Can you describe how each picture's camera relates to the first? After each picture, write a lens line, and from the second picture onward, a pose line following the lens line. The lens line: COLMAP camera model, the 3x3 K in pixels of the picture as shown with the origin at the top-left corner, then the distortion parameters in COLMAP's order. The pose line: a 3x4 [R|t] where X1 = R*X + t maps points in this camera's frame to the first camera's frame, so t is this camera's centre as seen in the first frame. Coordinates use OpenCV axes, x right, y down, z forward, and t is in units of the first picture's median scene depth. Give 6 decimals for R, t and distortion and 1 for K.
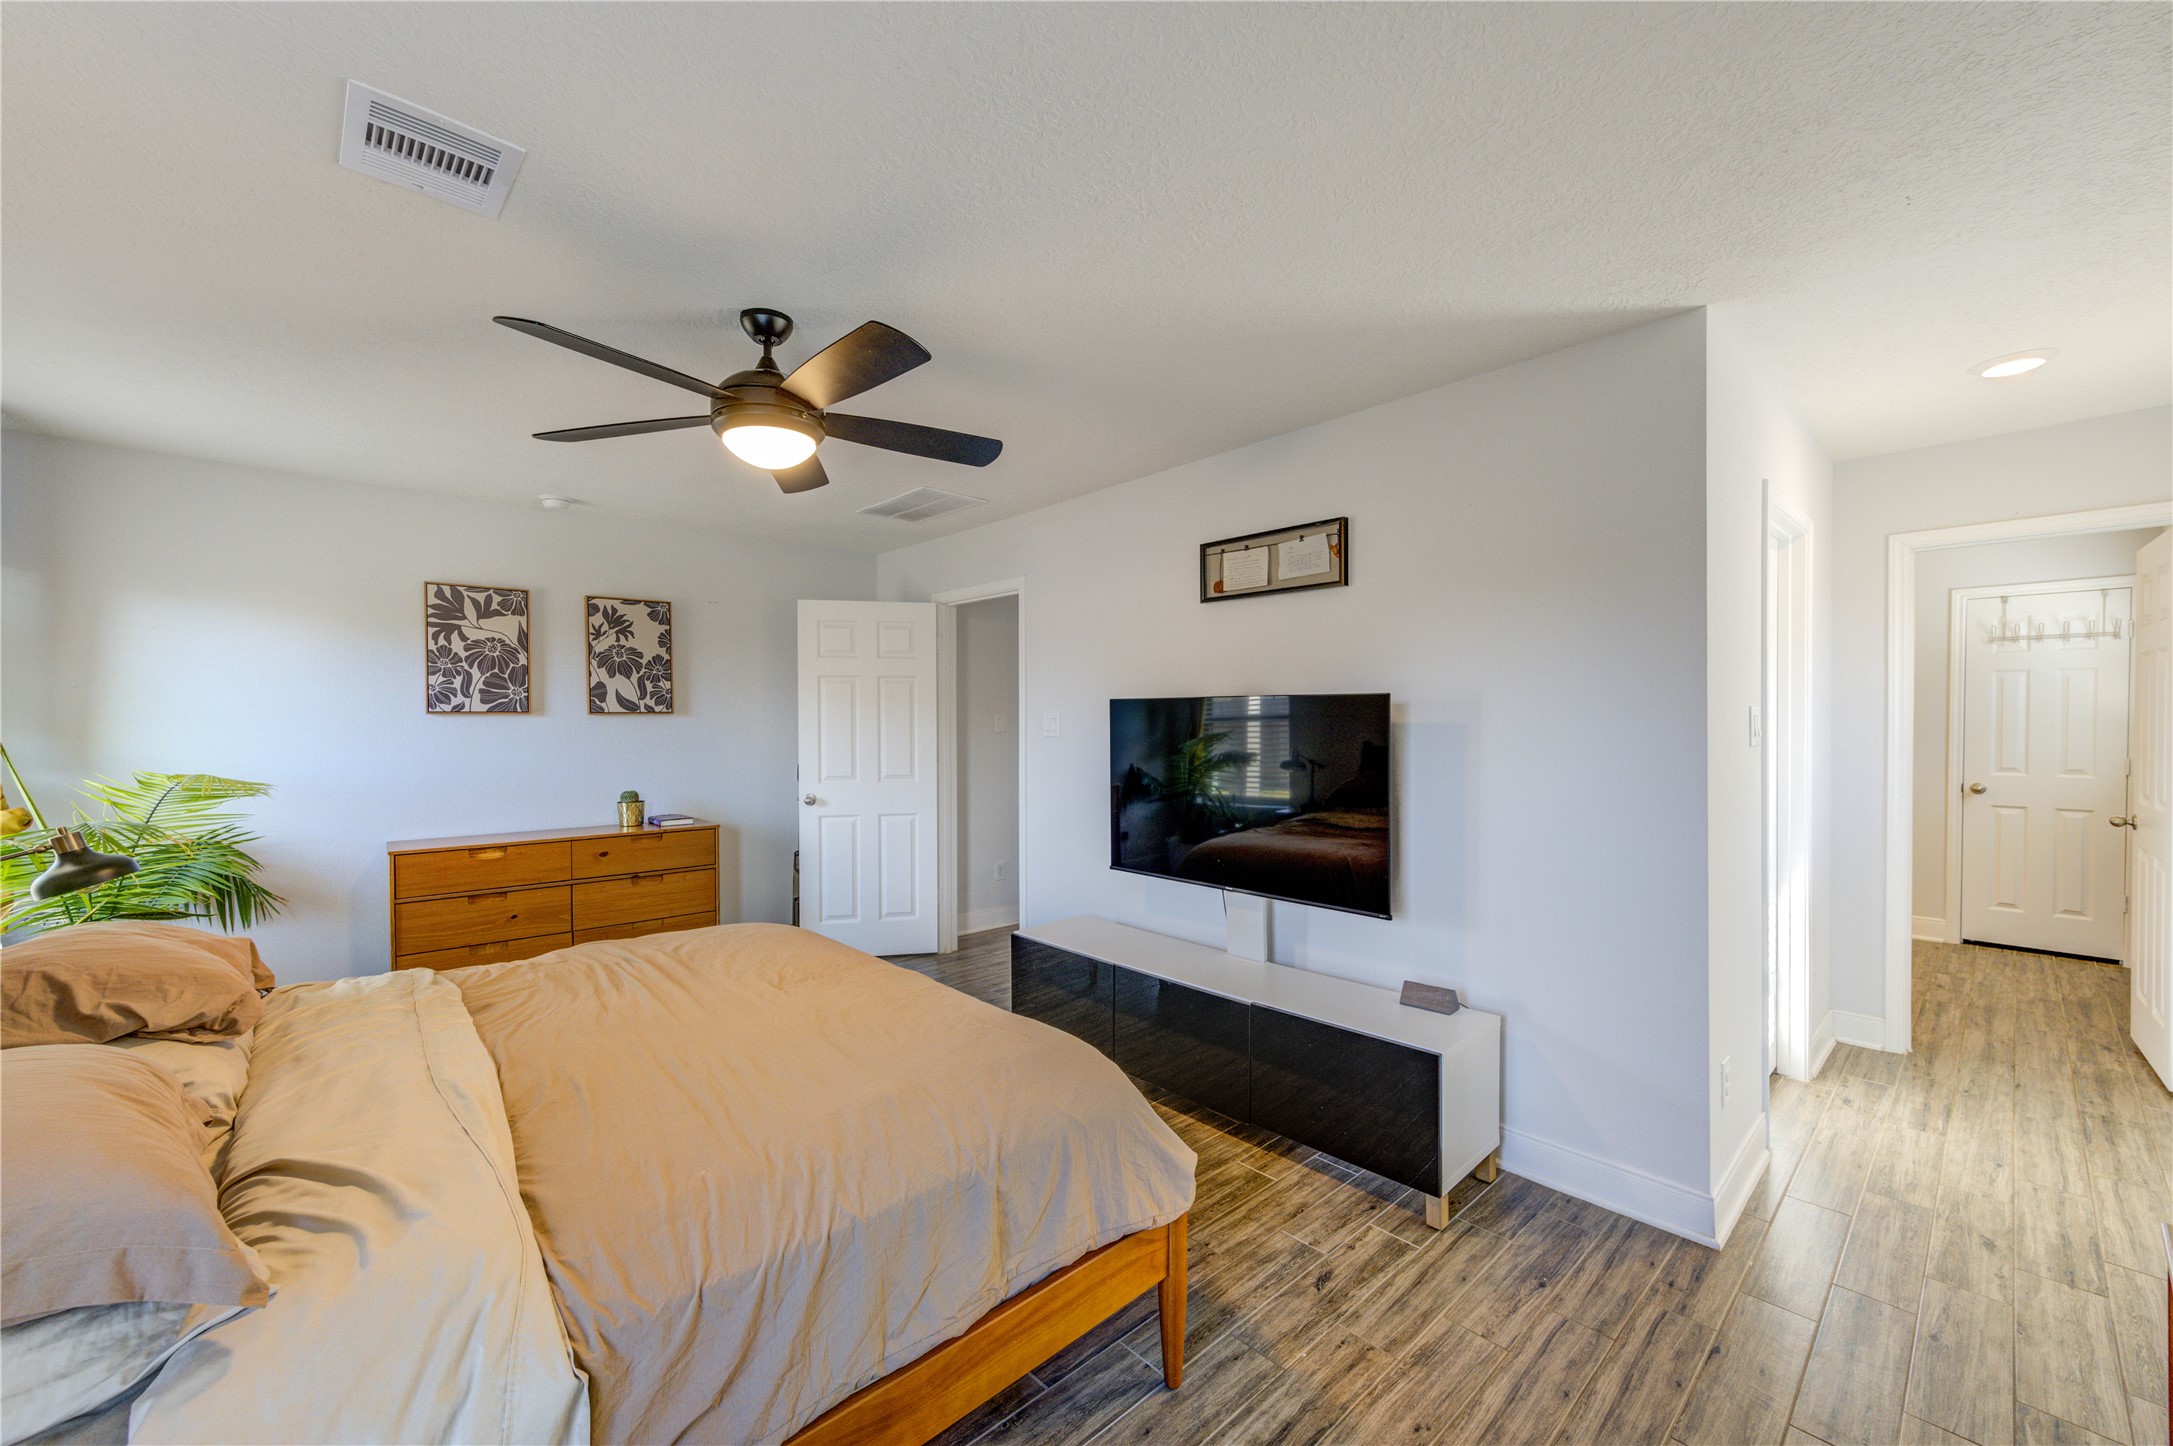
lens RADIAL K [[847.0, 0, 1095.2], [0, 847.0, 728.5], [0, 0, 1]] dist [0.003039, -0.000178]
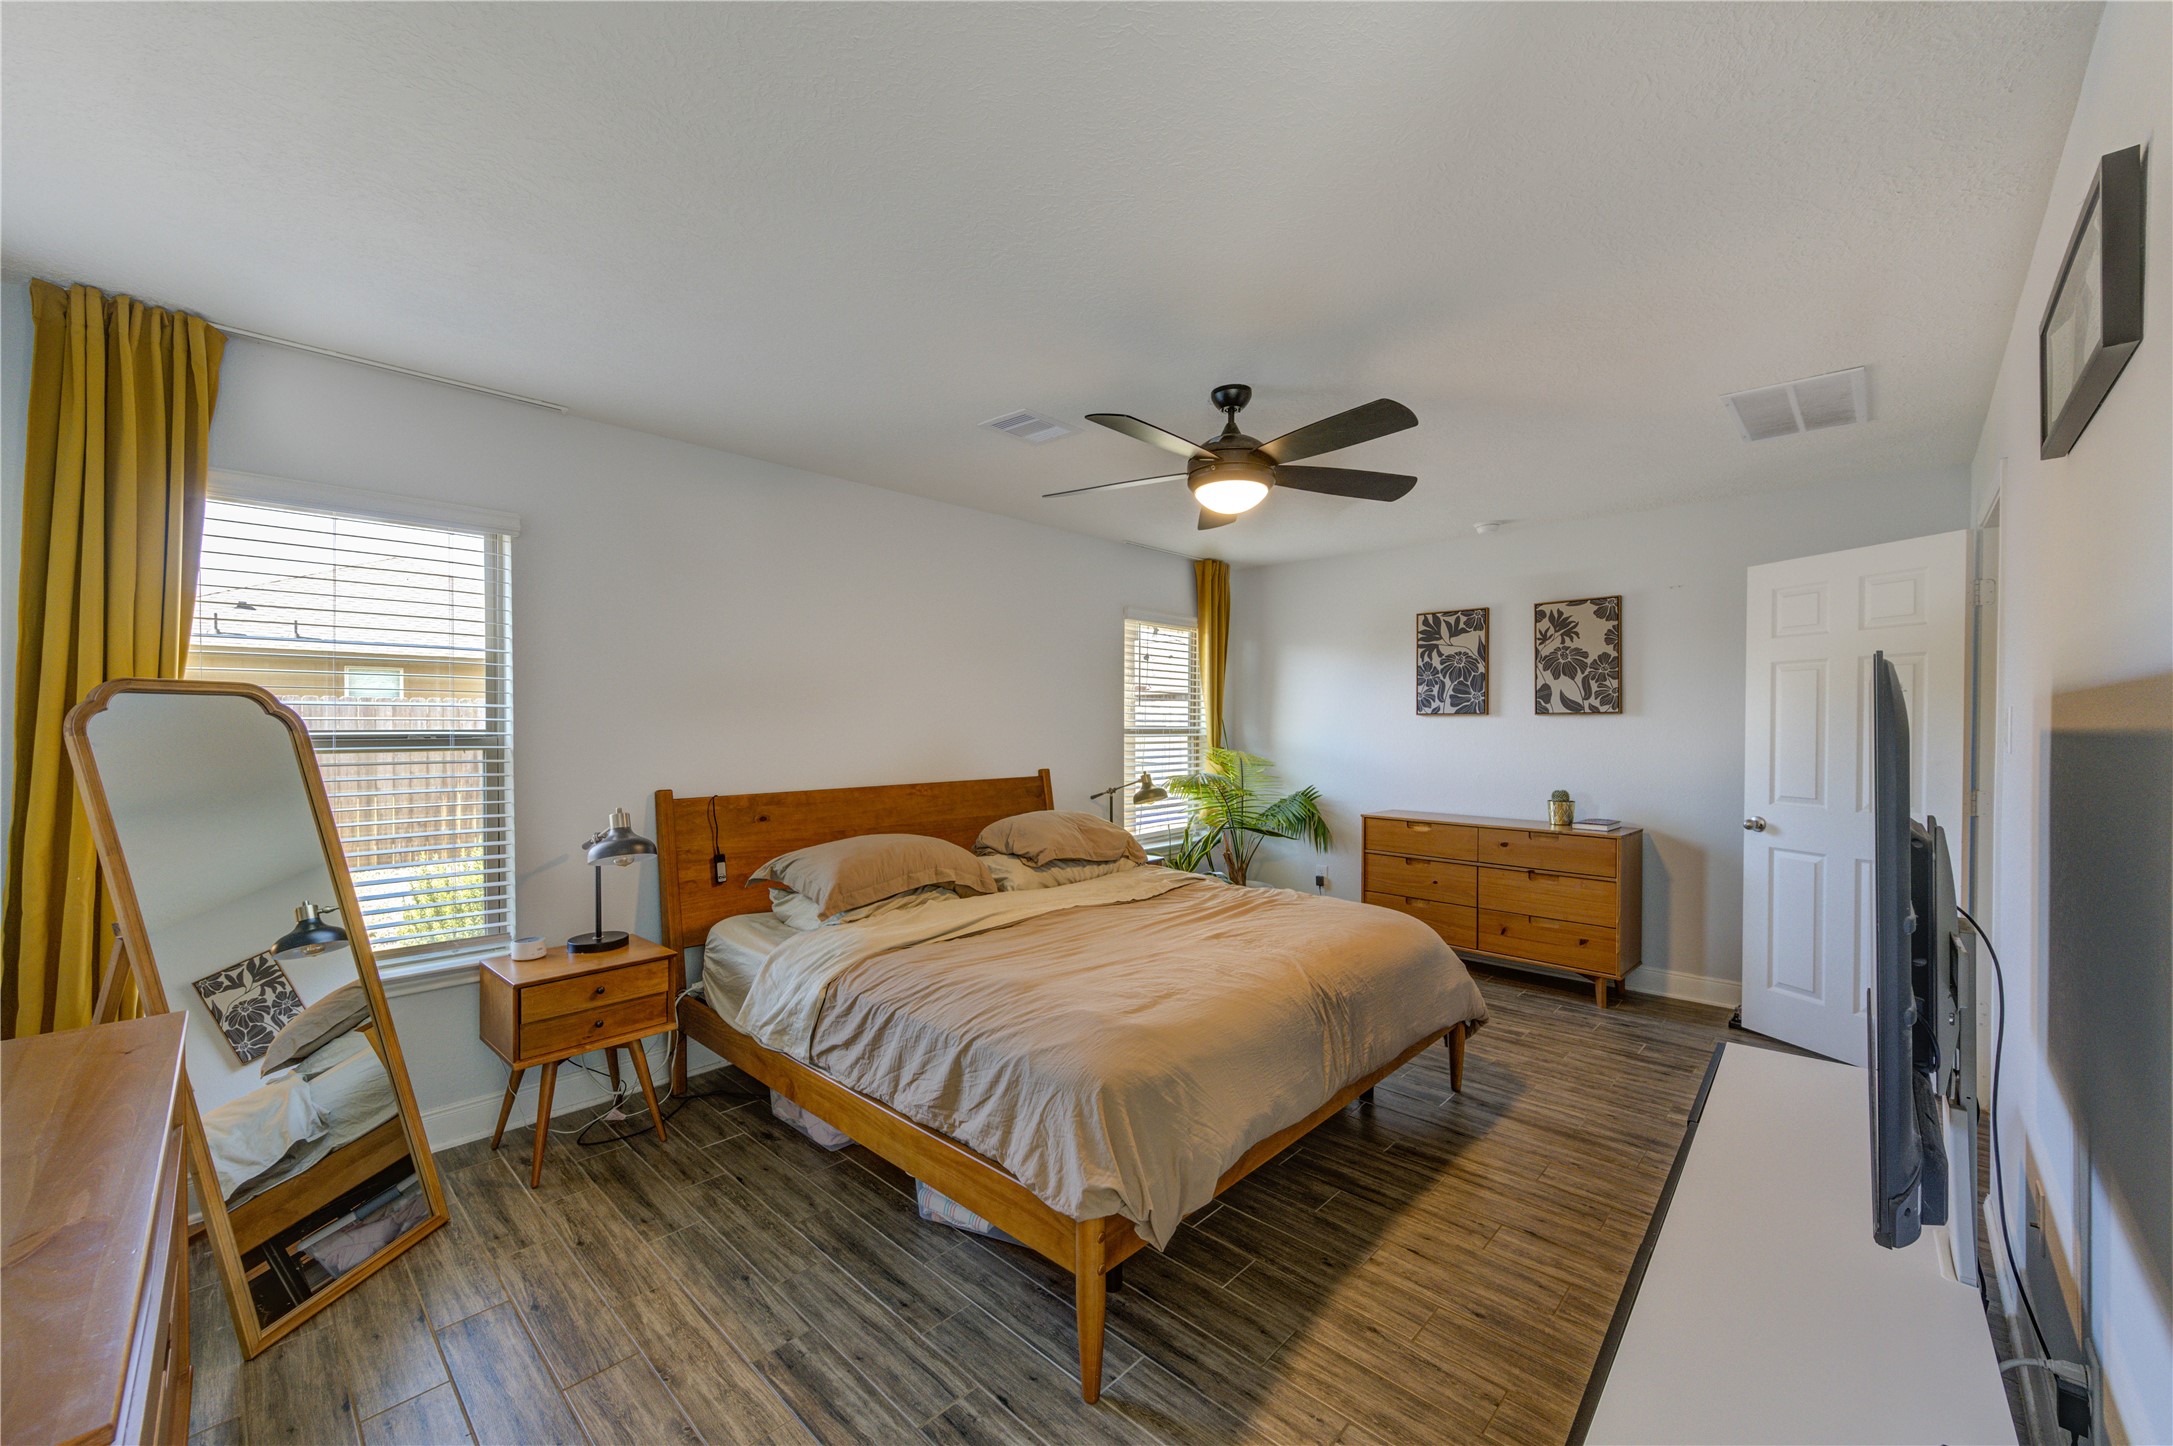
lens RADIAL K [[847.0, 0, 1095.2], [0, 847.0, 728.5], [0, 0, 1]] dist [0.003039, -0.000178]
pose [[0.070466, 0.010715, -0.997457, 0.440904], [-0.012320, 0.999875, 0.009871, -0.003530], [0.997438, 0.011593, 0.070589, 0.386212]]
